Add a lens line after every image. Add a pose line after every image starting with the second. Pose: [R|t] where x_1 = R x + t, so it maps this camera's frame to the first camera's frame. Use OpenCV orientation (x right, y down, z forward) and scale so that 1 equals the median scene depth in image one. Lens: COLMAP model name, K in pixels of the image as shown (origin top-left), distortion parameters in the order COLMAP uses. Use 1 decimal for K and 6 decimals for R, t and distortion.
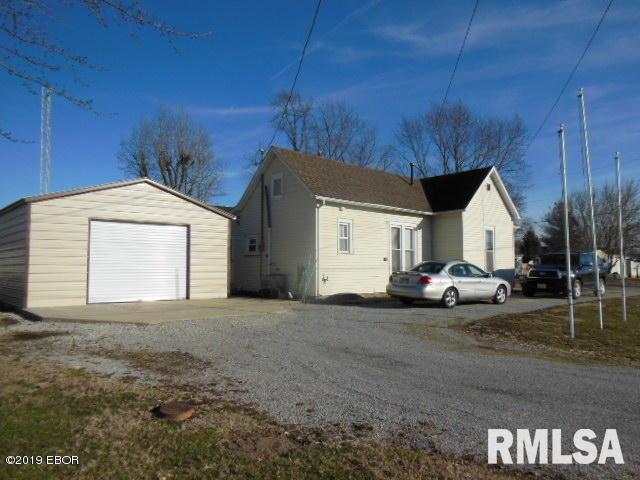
lens RADIAL K [[461.6, 0, 320.0], [0, 461.6, 240.0], [0, 0, 1]] dist [-0.043655, 0.077788]
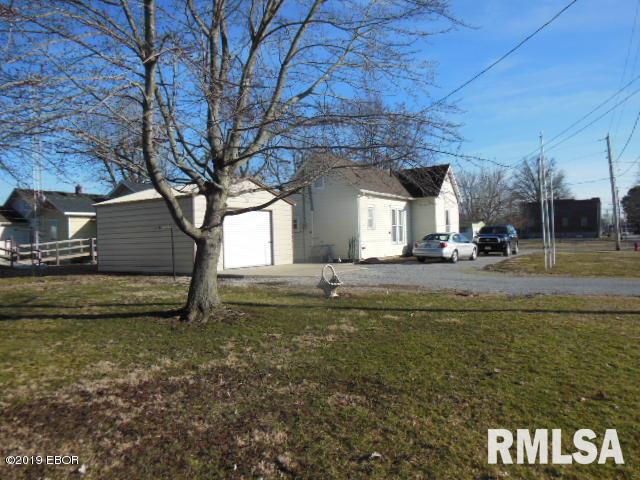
lens RADIAL K [[461.6, 0, 320.0], [0, 461.6, 240.0], [0, 0, 1]] dist [-0.043655, 0.077788]
pose [[0.965571, -0.026492, 0.258789, -0.553405], [0.010790, 0.998023, 0.061909, -0.031913], [-0.259917, -0.056985, 0.963948, -0.389289]]
